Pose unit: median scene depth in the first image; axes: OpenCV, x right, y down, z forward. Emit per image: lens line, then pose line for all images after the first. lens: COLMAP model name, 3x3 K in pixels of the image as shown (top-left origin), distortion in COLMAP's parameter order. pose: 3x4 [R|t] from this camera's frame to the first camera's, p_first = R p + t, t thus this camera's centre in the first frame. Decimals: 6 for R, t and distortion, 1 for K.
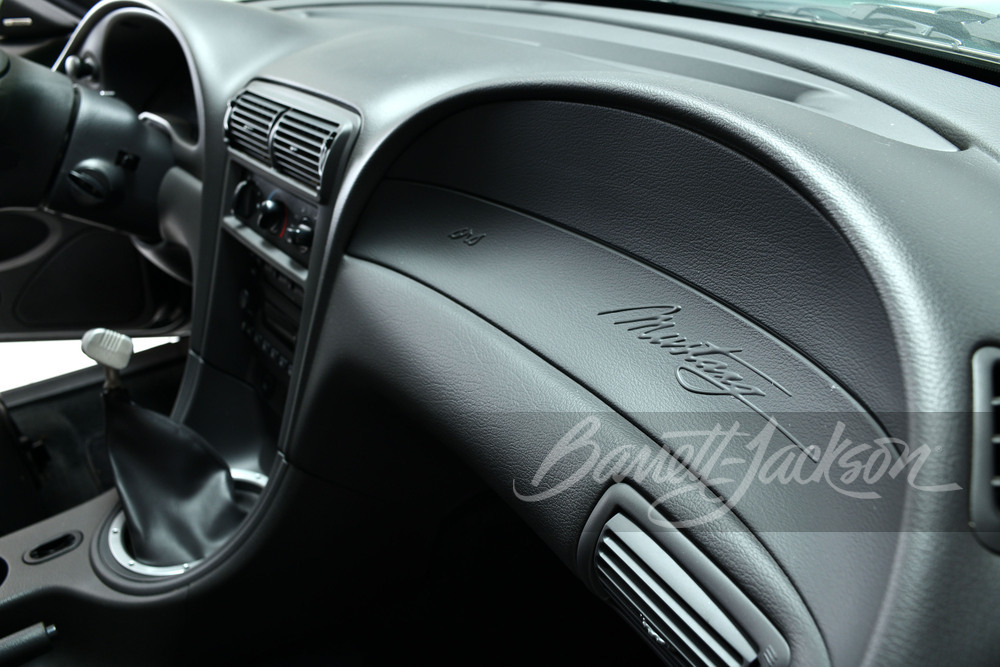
lens RADIAL K [[811.7, 0, 500.0], [0, 811.7, 333.5], [0, 0, 1]] dist [-0.047282, 0.000123]
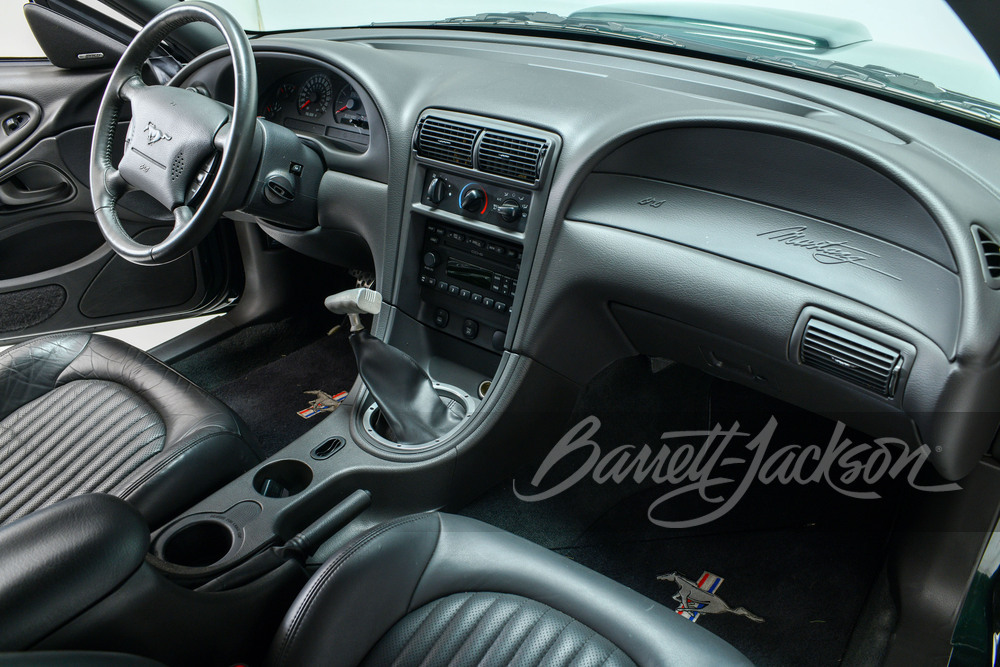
lens RADIAL K [[800.6, 0, 500.0], [0, 800.6, 333.5], [0, 0, 1]] dist [-0.067227, 0.000957]
pose [[0.961558, -0.122416, 0.245806, -0.737973], [0.111256, 0.992048, 0.058839, 0.022180], [-0.251055, -0.029230, 0.967532, -0.545499]]
